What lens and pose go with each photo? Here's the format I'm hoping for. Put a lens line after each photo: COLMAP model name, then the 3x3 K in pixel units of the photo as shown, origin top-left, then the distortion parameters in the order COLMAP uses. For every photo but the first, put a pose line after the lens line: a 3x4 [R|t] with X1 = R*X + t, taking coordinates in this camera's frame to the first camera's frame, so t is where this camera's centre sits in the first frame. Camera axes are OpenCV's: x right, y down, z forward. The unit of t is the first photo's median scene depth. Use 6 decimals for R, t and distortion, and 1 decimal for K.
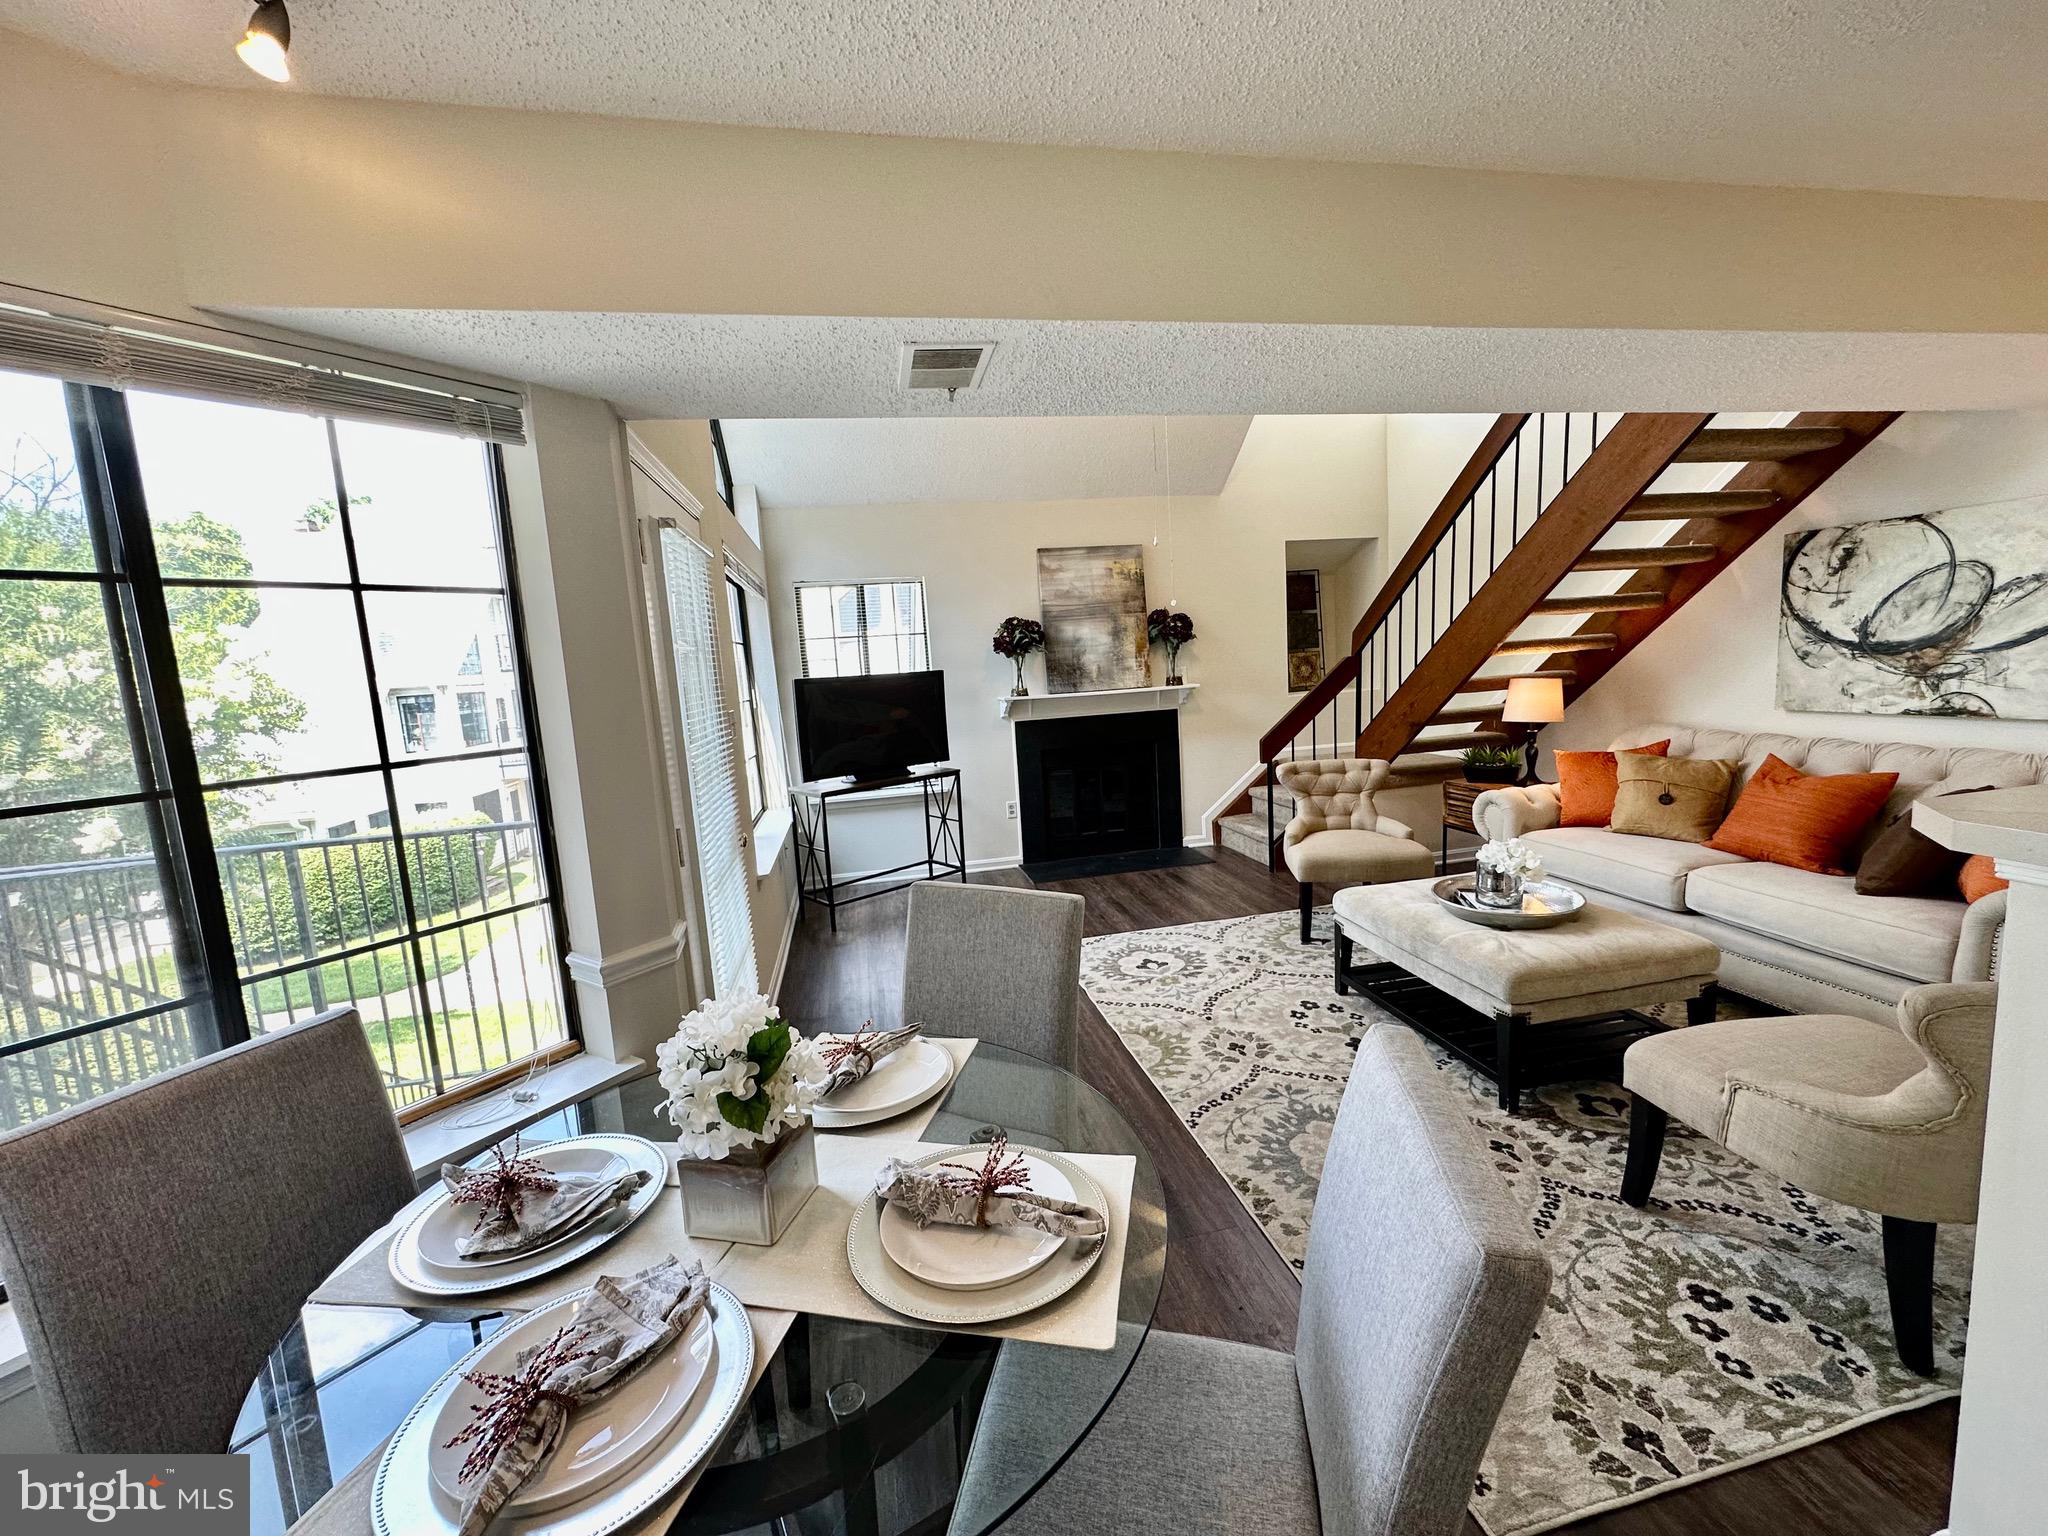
lens RADIAL K [[815.6, 0, 1022.9], [0, 815.6, 768.6], [0, 0, 1]] dist [-0.002444, 0.000178]
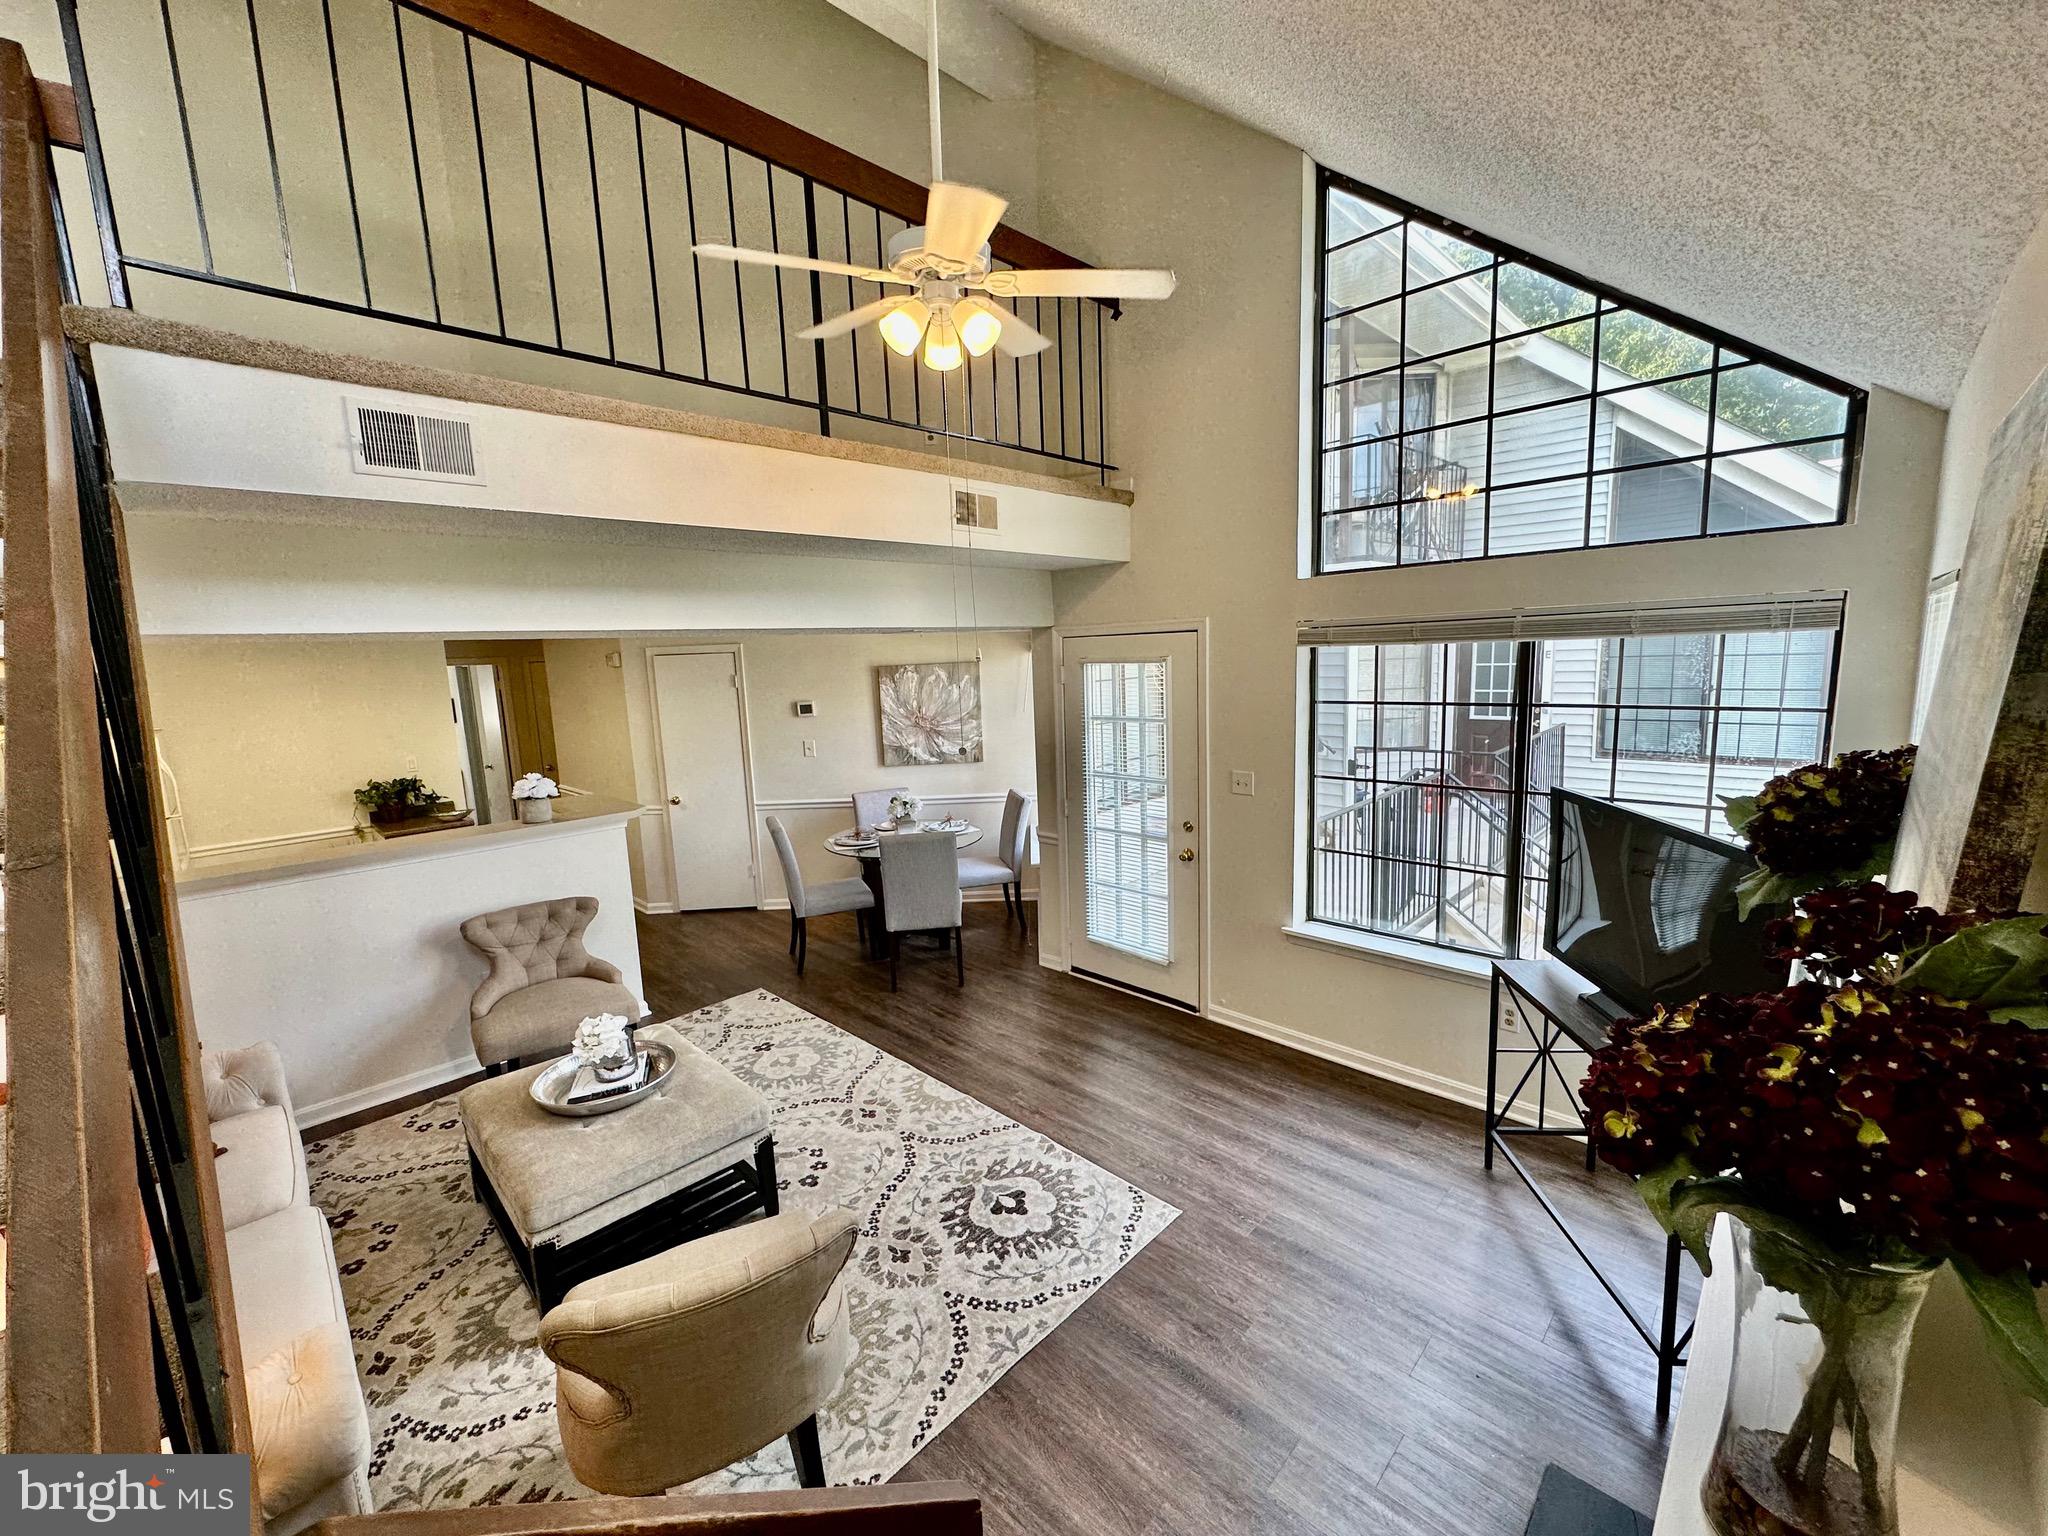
lens RADIAL K [[815.6, 0, 1023.2], [0, 815.6, 768.3], [0, 0, 1]] dist [-0.002444, 0.000178]
pose [[-0.826727, 0.173928, -0.535044, 0.512058], [0.017154, 0.958364, 0.285032, -0.387457], [0.562342, 0.226465, -0.795289, 1.605766]]
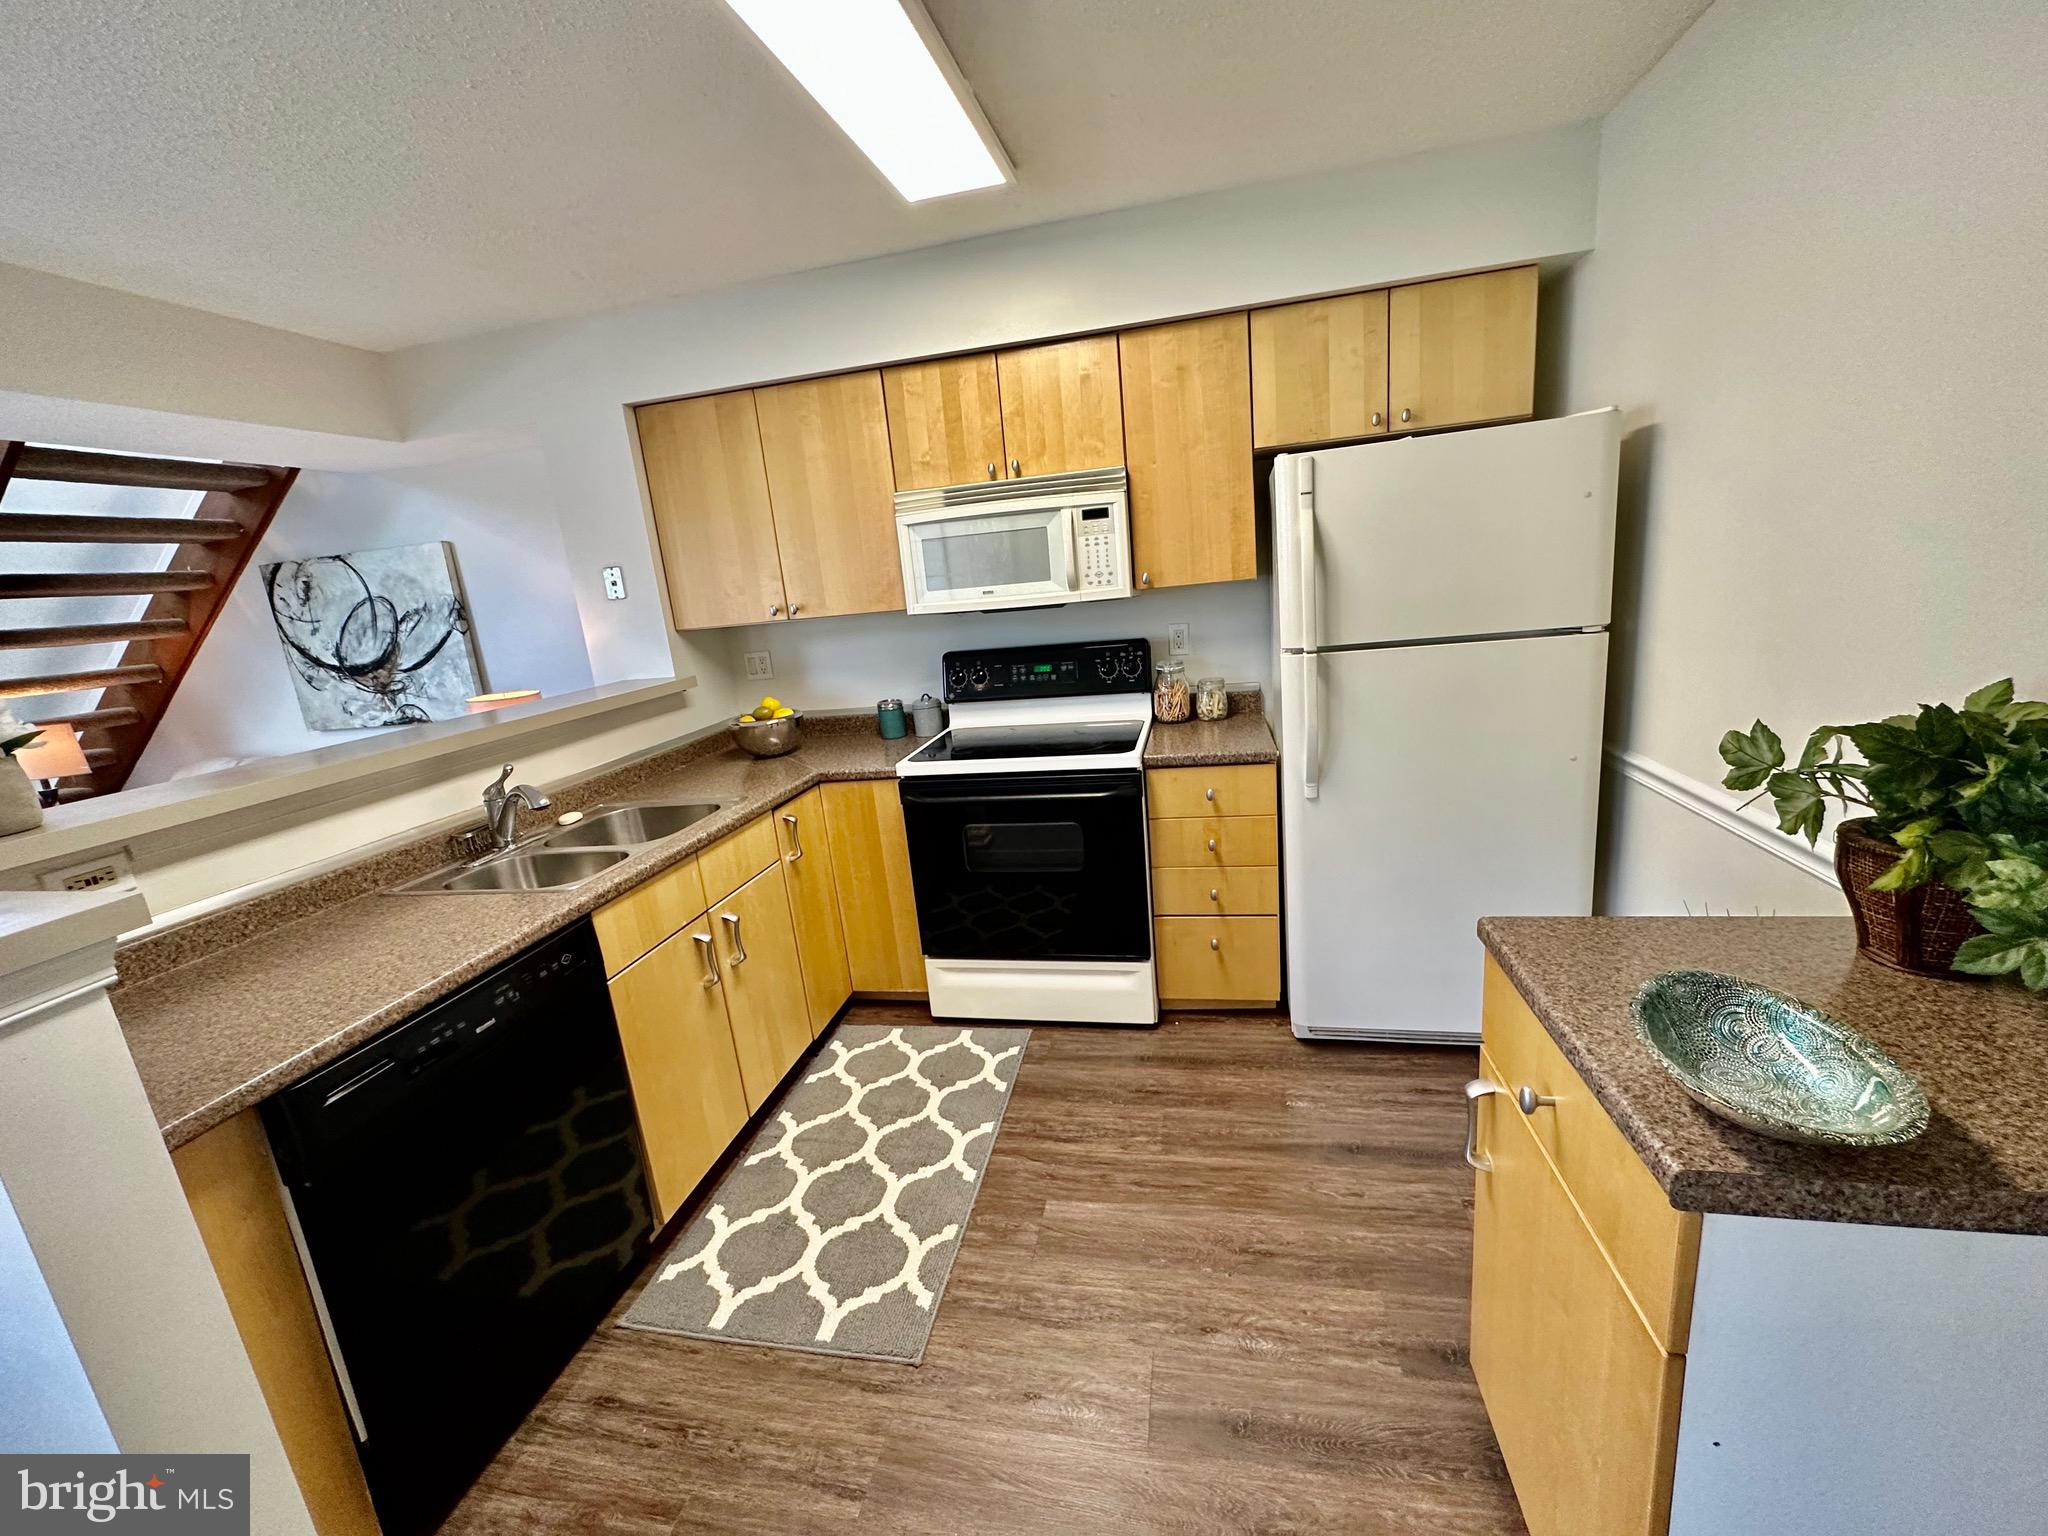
lens RADIAL K [[815.6, 0, 1016.5], [0, 815.6, 770.3], [0, 0, 1]] dist [-0.002444, 0.000178]
pose [[0.405697, -0.186198, 0.894841, 0.342564], [0.184473, 0.975563, 0.119359, 0.020744], [-0.895198, 0.116651, 0.430132, -0.272450]]
